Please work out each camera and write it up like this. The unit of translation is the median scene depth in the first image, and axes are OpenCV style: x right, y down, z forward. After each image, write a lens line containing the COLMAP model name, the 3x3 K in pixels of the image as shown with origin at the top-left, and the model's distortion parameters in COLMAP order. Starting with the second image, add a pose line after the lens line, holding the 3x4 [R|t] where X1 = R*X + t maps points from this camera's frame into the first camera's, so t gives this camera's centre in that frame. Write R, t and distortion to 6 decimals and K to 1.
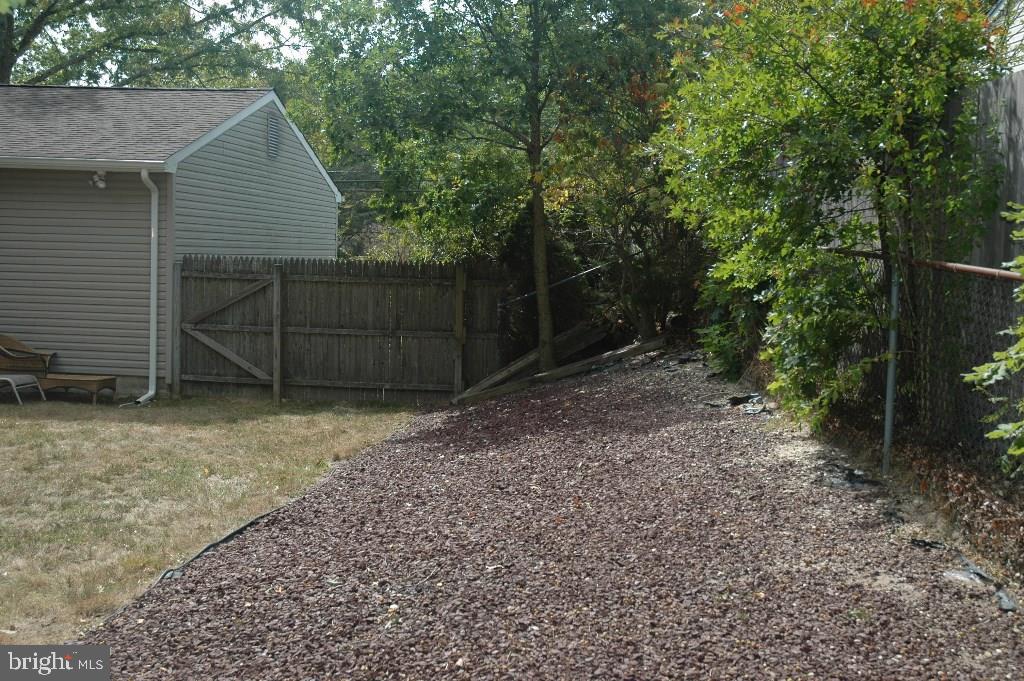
lens RADIAL K [[1260.8, 0, 512.0], [0, 1260.8, 340.5], [0, 0, 1]] dist [0.000937, 0.007920]
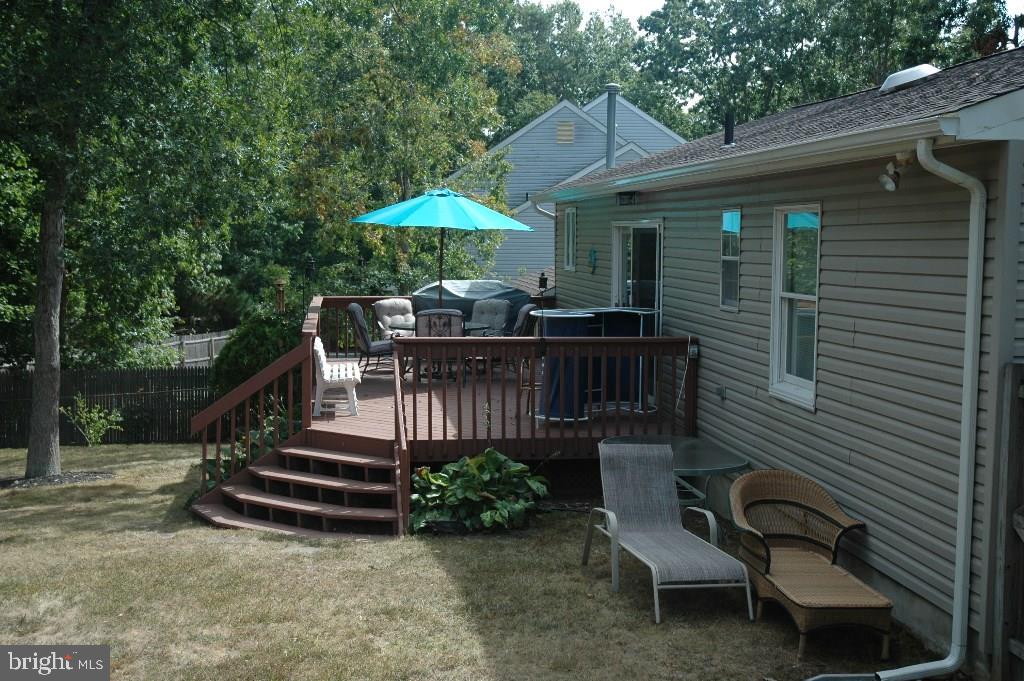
lens RADIAL K [[1260.8, 0, 512.0], [0, 1260.8, 340.5], [0, 0, 1]] dist [0.000937, 0.007920]
pose [[0.237880, 0.046510, -0.970180, 0.085905], [-0.067107, 0.997253, 0.031354, -0.066952], [0.968974, 0.057647, 0.240347, 0.710702]]
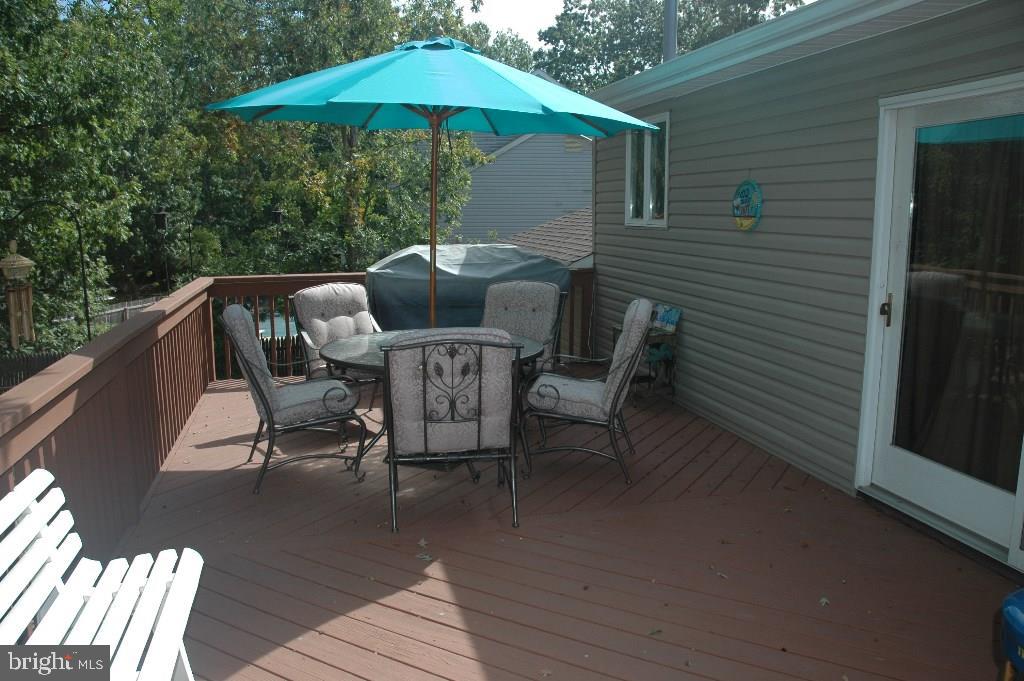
lens RADIAL K [[804.9, 0, 512.0], [0, 804.9, 340.5], [0, 0, 1]] dist [-0.167219, 0.191730]
pose [[0.343354, 0.112959, -0.932388, -0.612249], [-0.055076, 0.993454, 0.100075, -0.076459], [0.937590, 0.016991, 0.347328, 0.819897]]
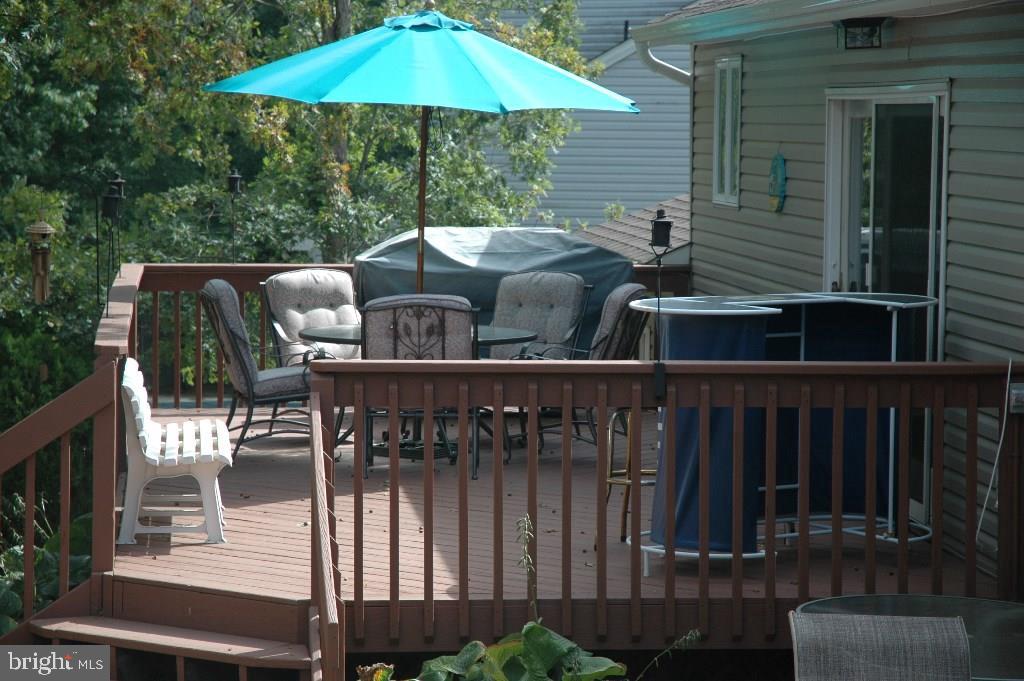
lens RADIAL K [[2991.1, 0, 512.0], [0, 2991.1, 340.5], [0, 0, 1]] dist [0.433629, 0.009884]
pose [[0.211959, 0.037508, -0.976559, 0.097336], [-0.072244, 0.997130, 0.022617, -0.066299], [0.974605, 0.065757, 0.214060, 0.708956]]
